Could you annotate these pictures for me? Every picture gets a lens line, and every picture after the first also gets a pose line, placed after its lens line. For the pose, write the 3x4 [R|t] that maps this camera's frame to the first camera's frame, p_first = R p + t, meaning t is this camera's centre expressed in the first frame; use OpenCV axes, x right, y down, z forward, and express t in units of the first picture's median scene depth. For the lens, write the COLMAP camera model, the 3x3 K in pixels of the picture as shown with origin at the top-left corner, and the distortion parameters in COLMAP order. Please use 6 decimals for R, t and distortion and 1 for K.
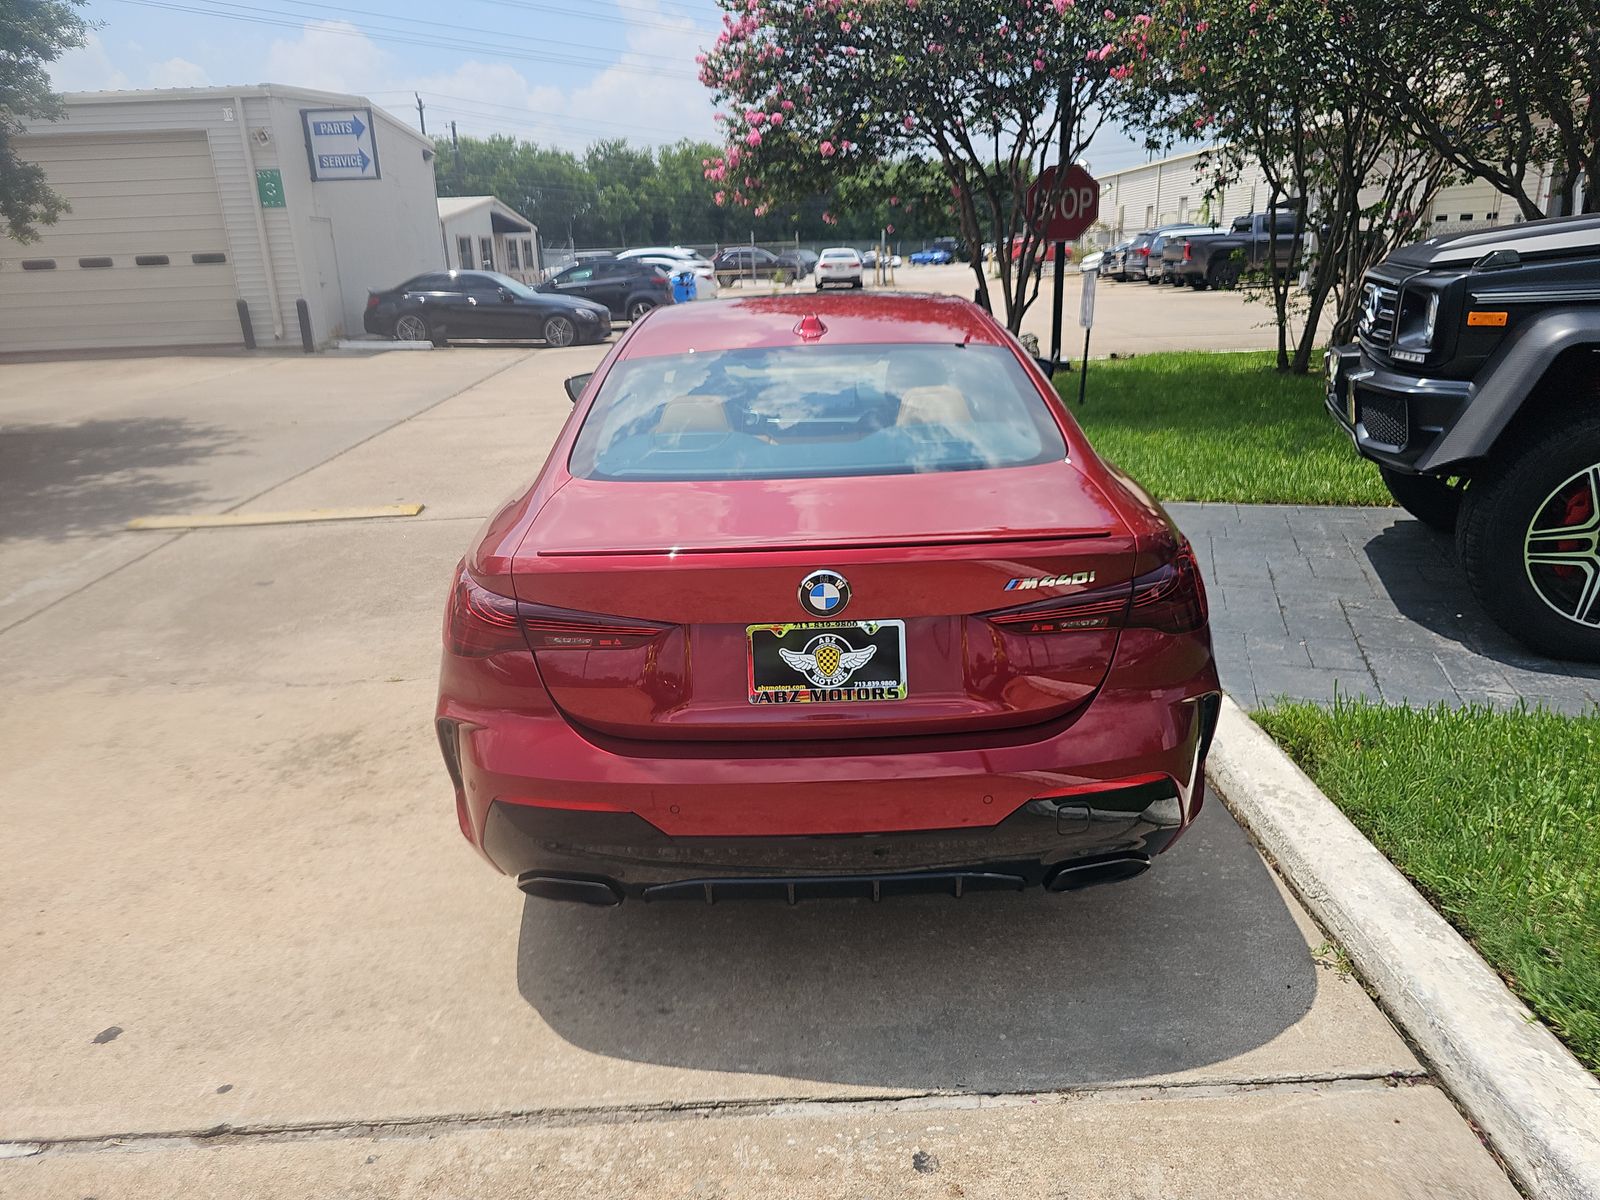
lens RADIAL K [[1060.5, 0, 794.8], [0, 1060.5, 612.8], [0, 0, 1]] dist [0.029497, -0.036140]
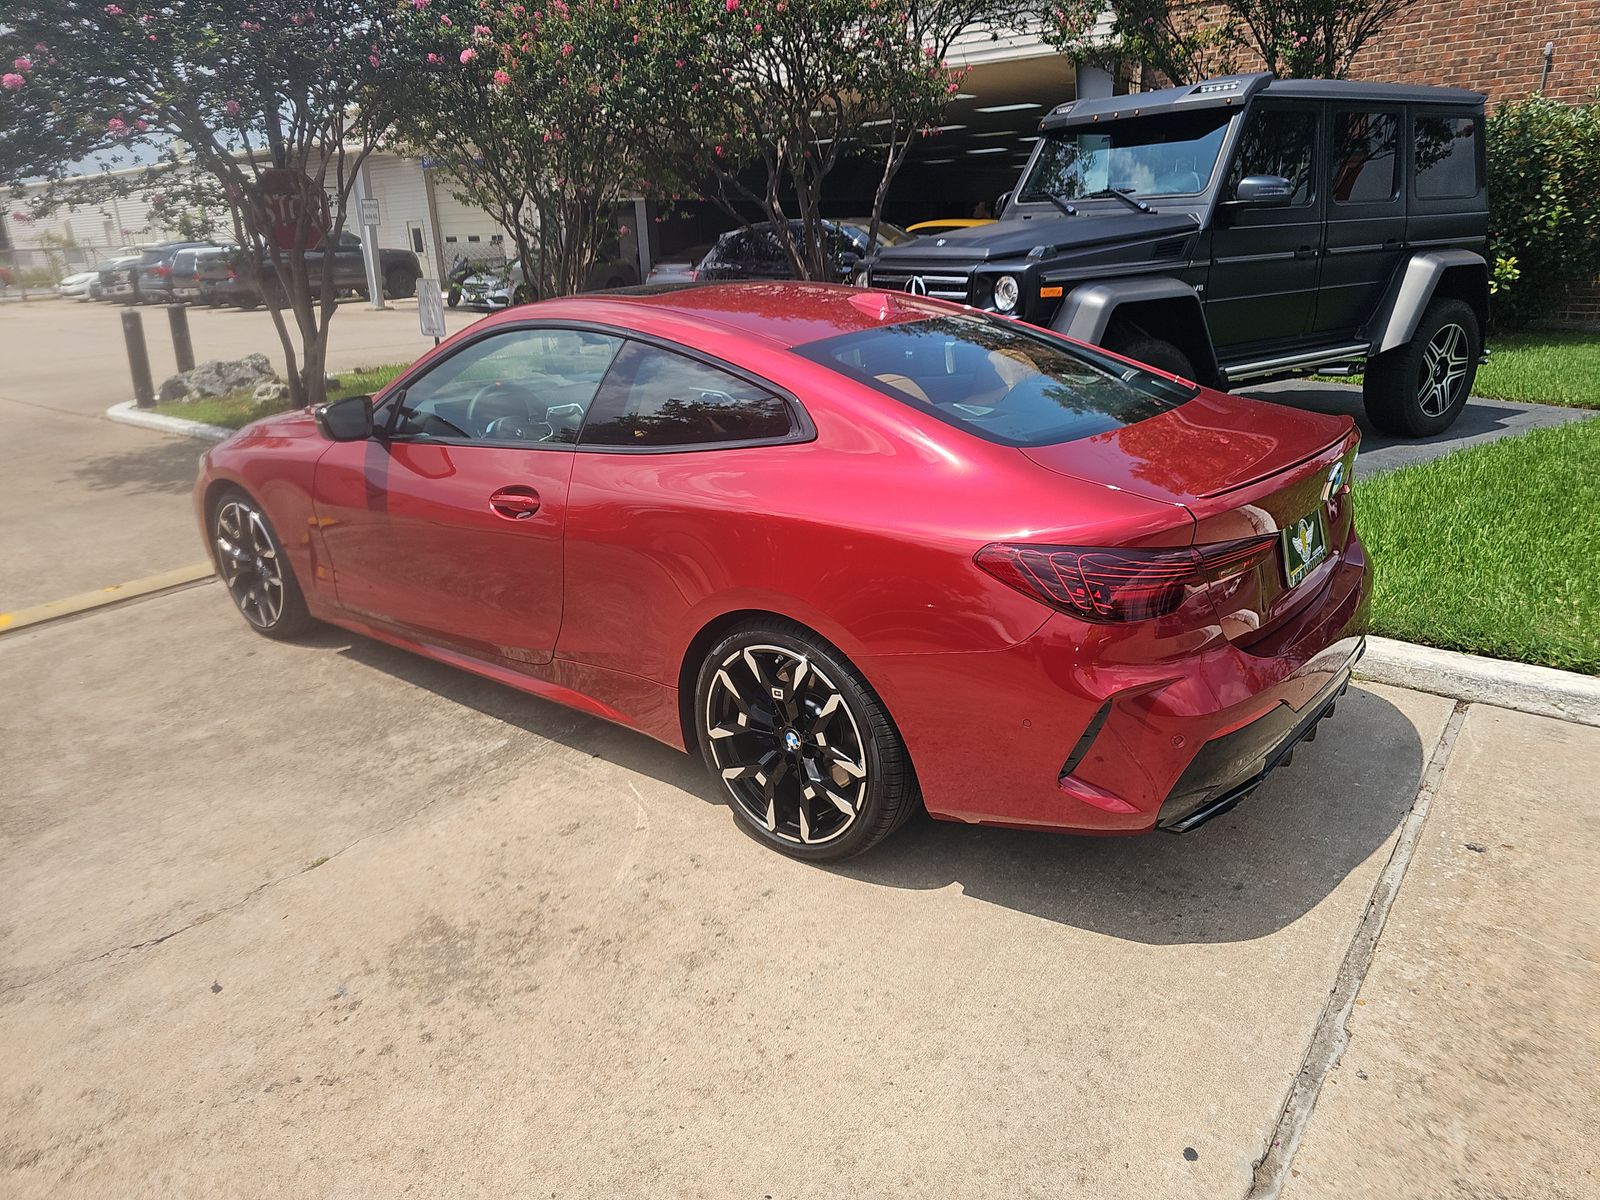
lens RADIAL K [[1063.6, 0, 799.5], [0, 1063.6, 615.4], [0, 0, 1]] dist [0.010236, -0.000032]
pose [[0.623094, -0.246103, 0.742420, -0.137505], [0.258805, 0.960611, 0.101222, -0.016268], [-0.738088, 0.129072, 0.662244, 0.064365]]
